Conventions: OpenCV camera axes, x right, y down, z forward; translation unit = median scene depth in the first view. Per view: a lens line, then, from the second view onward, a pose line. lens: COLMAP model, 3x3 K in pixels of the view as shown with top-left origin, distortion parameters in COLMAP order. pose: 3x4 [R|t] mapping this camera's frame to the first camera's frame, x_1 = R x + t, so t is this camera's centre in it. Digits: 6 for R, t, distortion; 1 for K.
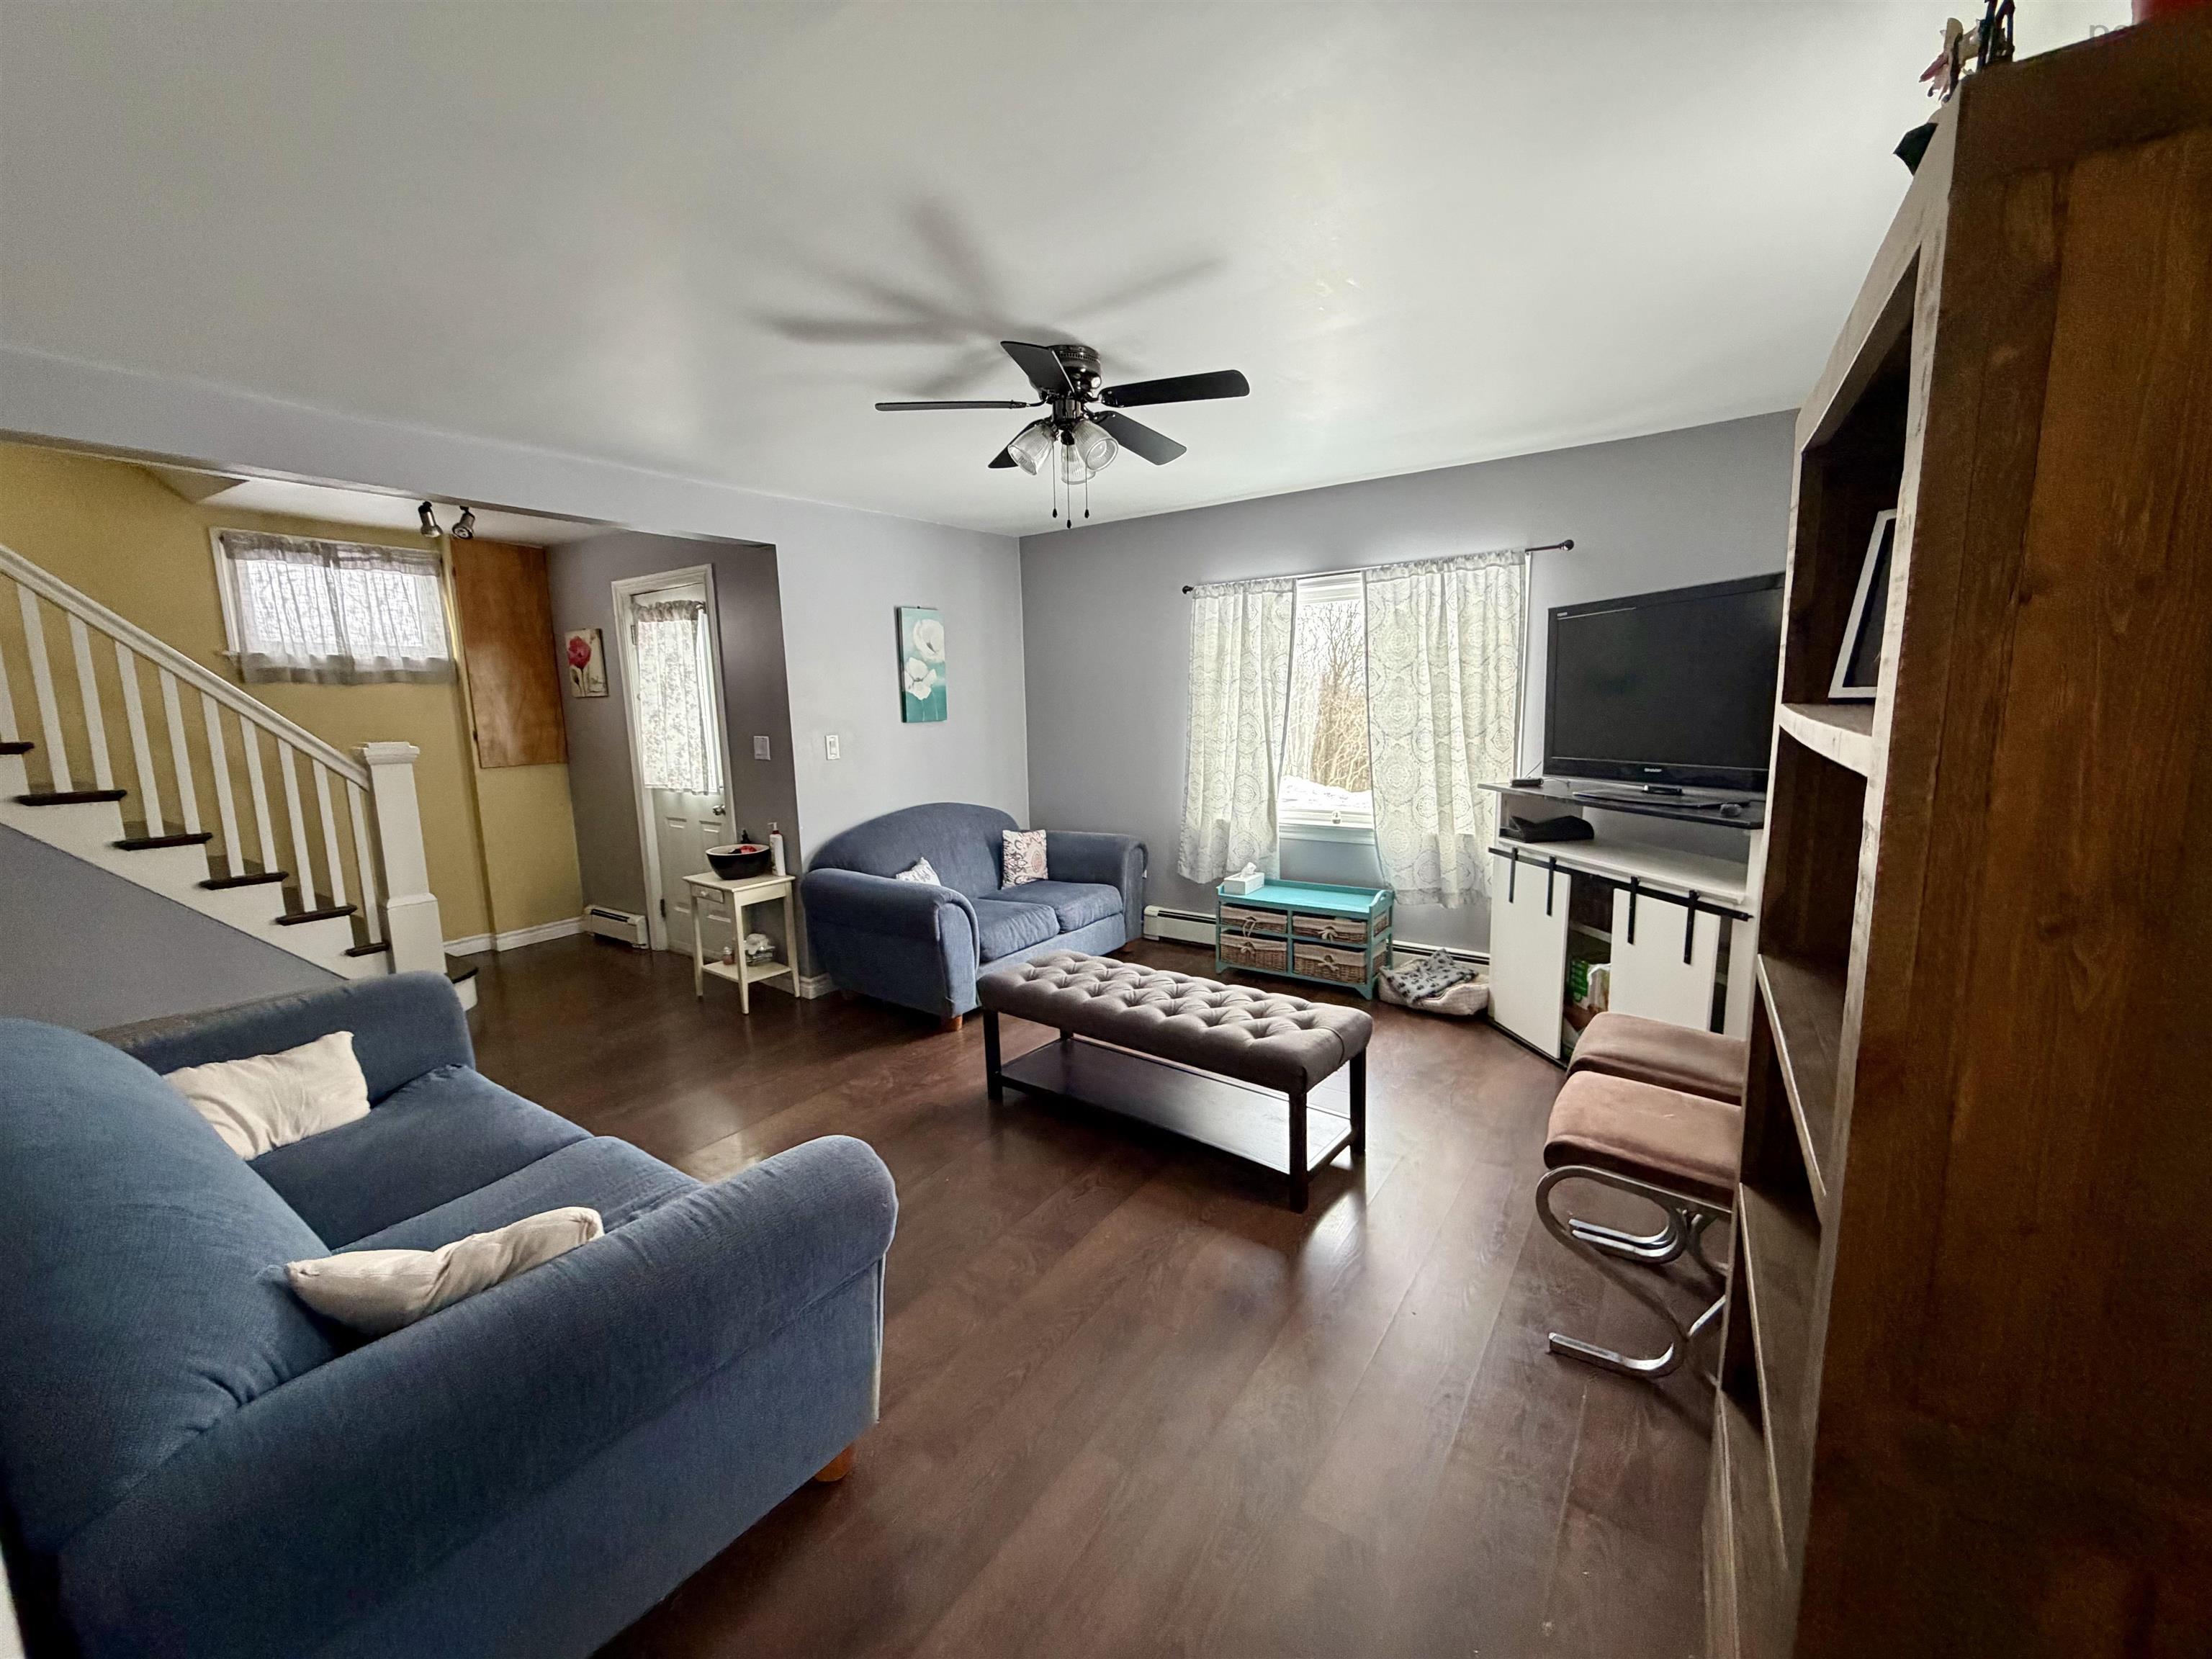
lens RADIAL K [[901.0, 0, 1106.0], [0, 901.0, 829.5], [0, 0, 1]] dist [-0.000823, -0.000104]
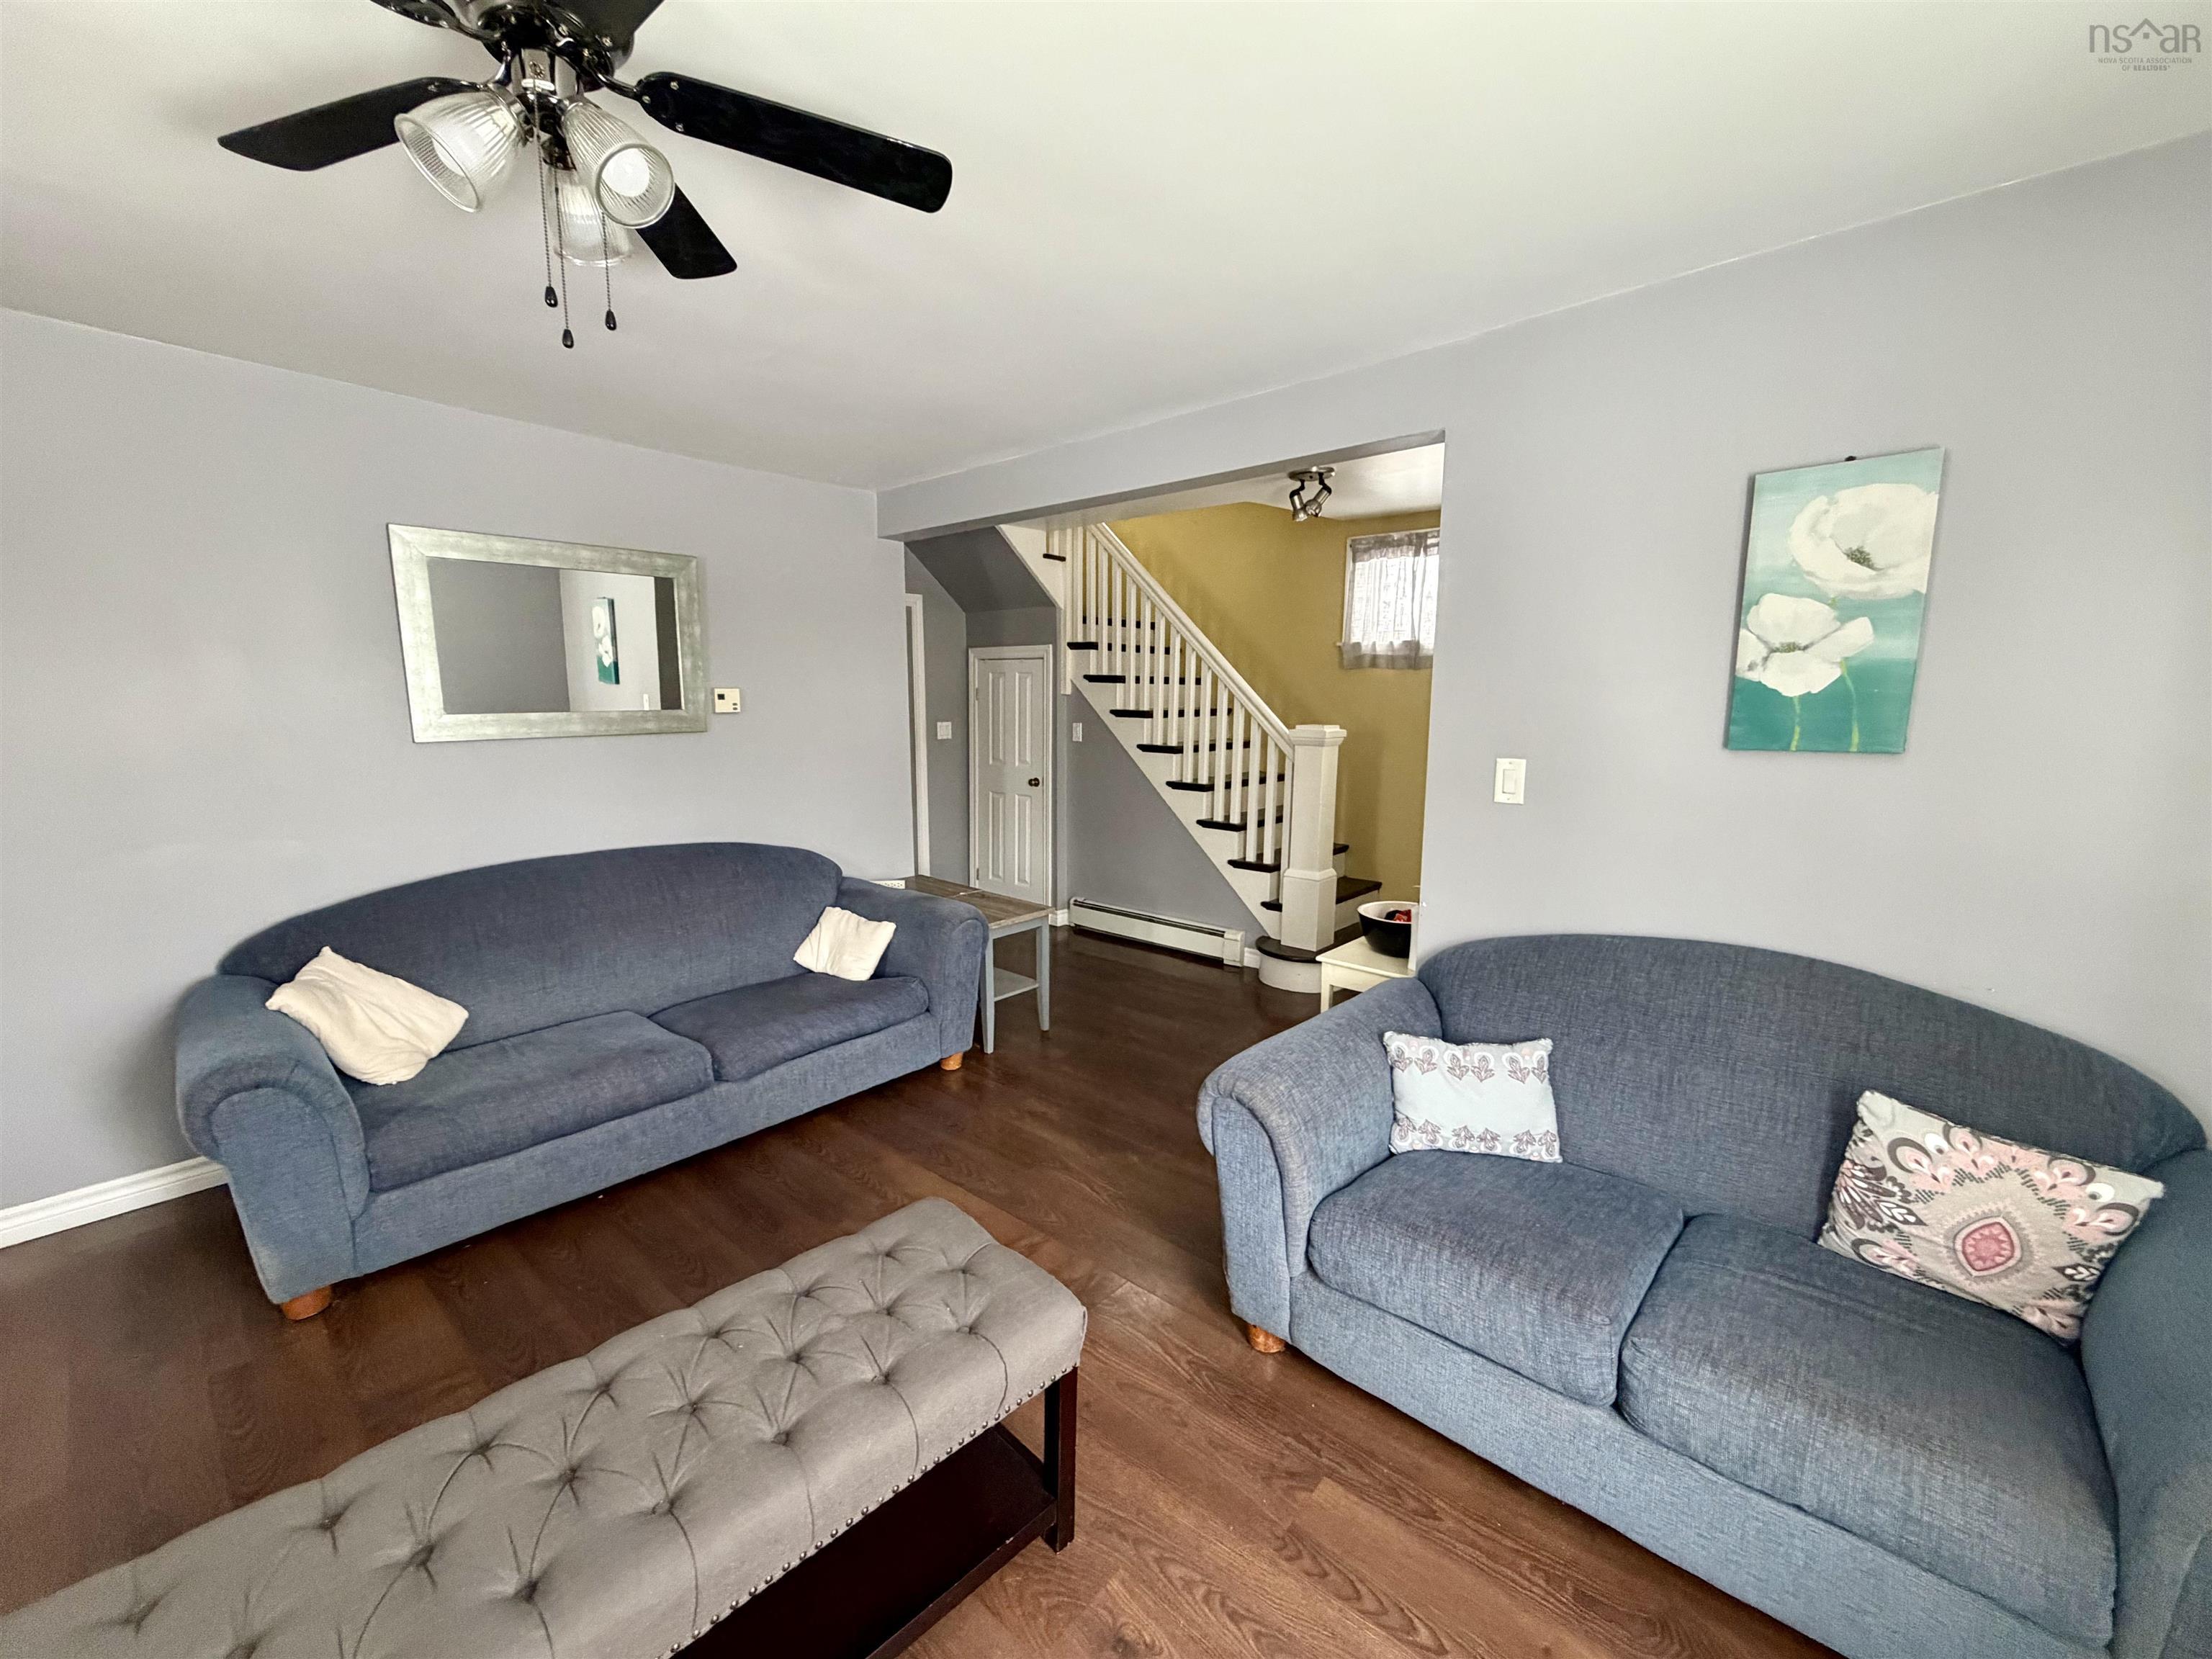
lens RADIAL K [[901.0, 0, 1106.0], [0, 901.0, 829.5], [0, 0, 1]] dist [-0.000823, -0.000104]
pose [[-0.130646, 0.167841, -0.977119, 0.256495], [-0.143115, 0.972051, 0.186106, -0.125618], [0.981045, 0.164155, -0.102974, 0.803133]]
